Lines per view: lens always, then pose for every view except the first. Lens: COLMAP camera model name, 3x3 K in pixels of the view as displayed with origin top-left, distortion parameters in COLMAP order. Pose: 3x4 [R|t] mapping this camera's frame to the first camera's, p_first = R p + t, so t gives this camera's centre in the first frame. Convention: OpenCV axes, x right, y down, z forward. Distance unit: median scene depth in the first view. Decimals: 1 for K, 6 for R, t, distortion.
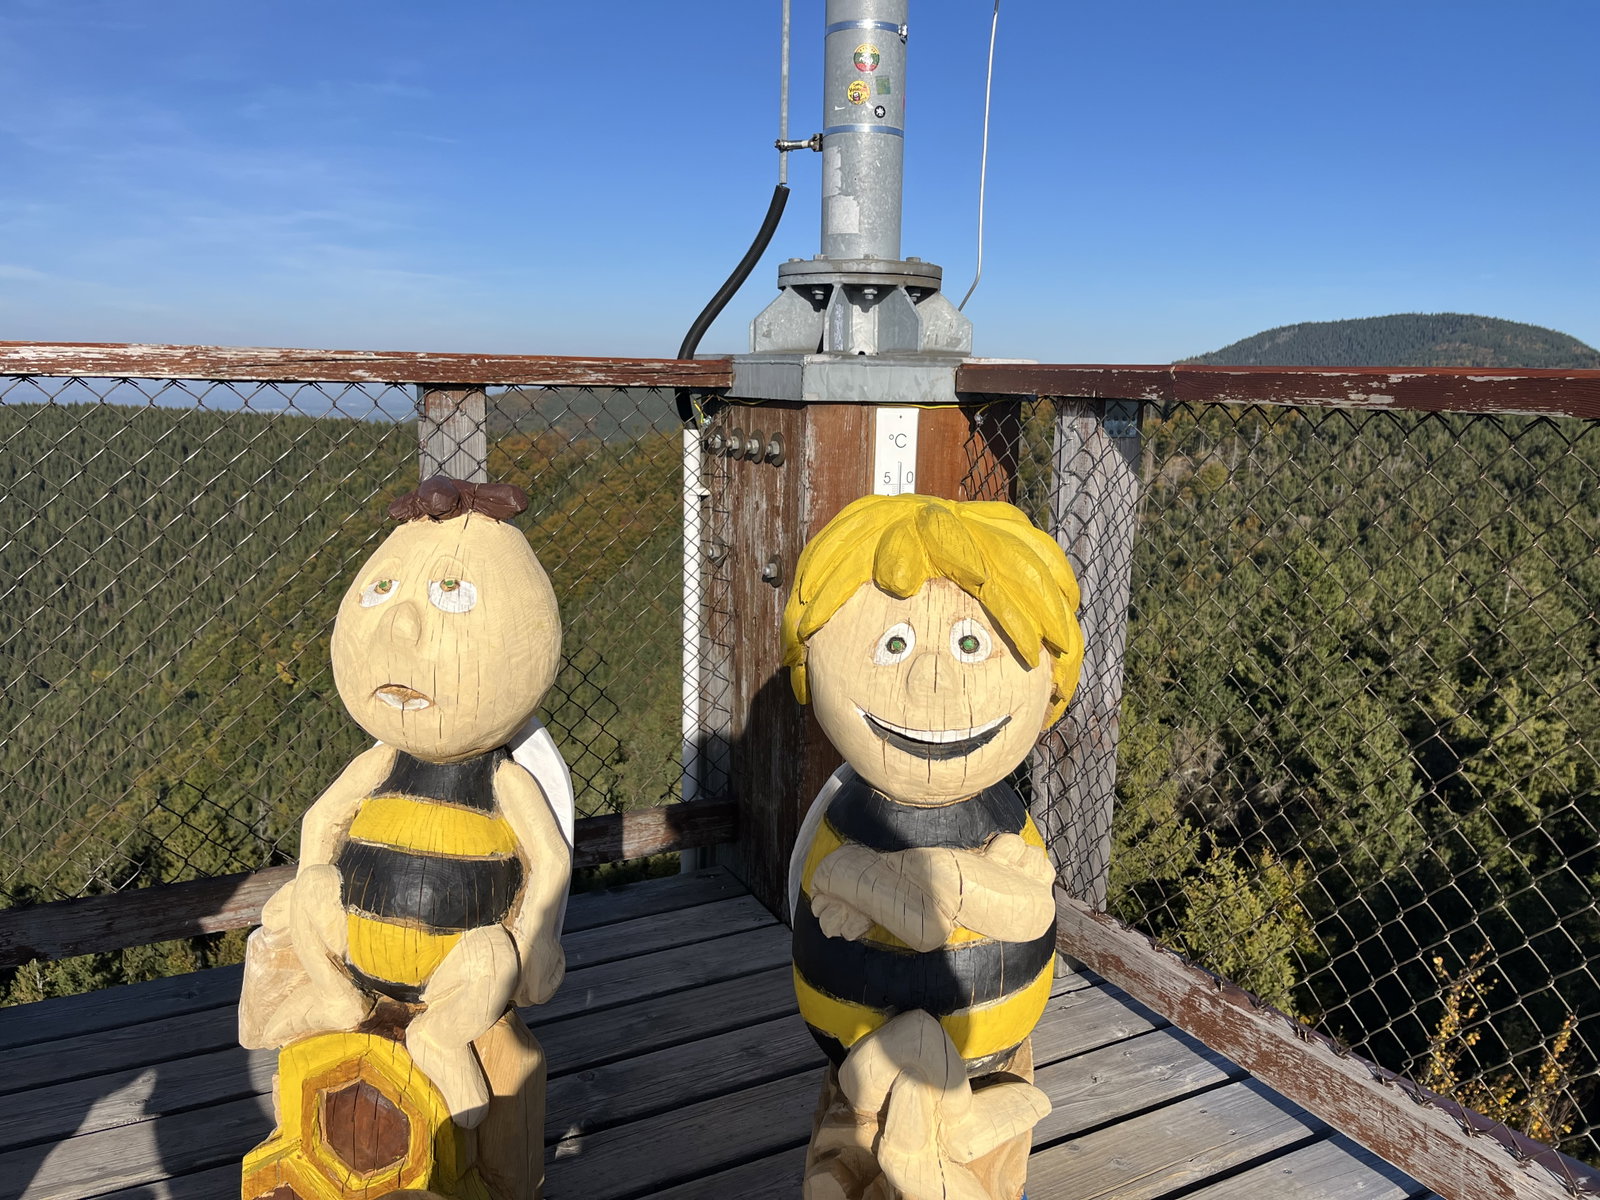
lens RADIAL K [[1222.0, 0, 801.5], [0, 1222.0, 585.5], [0, 0, 1]] dist [0.016379, -0.009883]
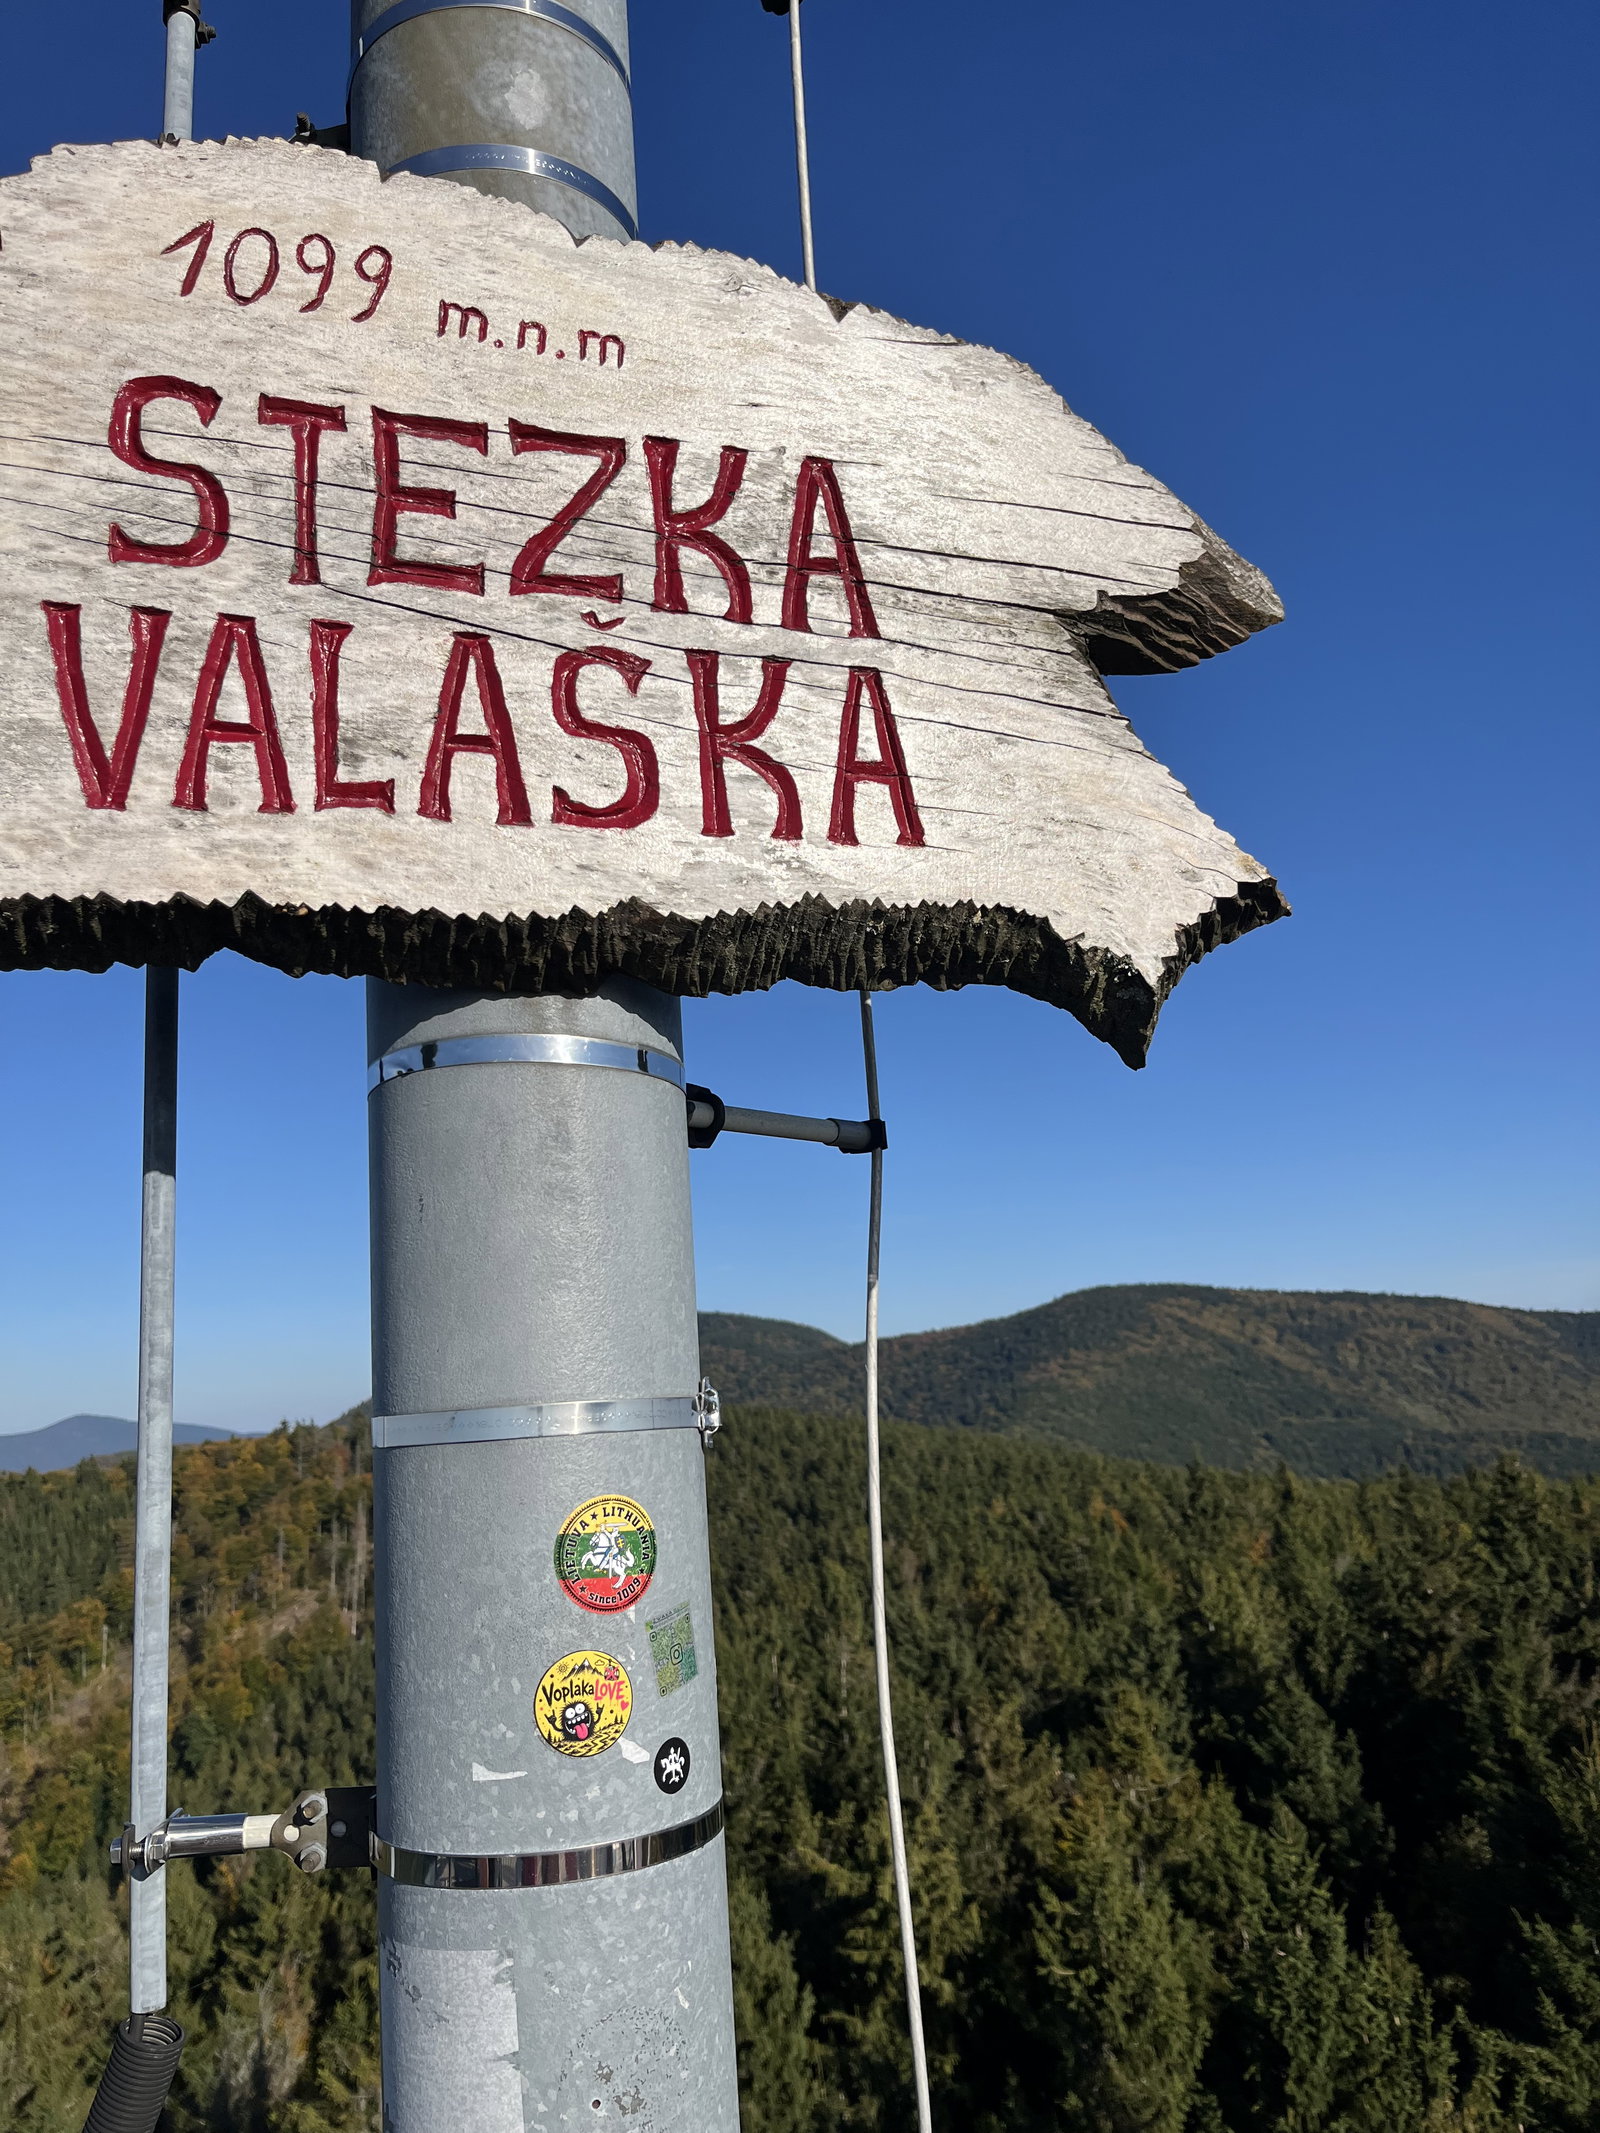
lens RADIAL K [[1629.1, 0, 800.7], [0, 1629.1, 1051.8], [0, 0, 1]] dist [0.016379, -0.009883]
pose [[0.857971, 0.028417, 0.512912, -0.079098], [0.170005, 0.926499, -0.335706, -0.405494], [-0.484752, 0.375224, 0.790077, 0.692865]]
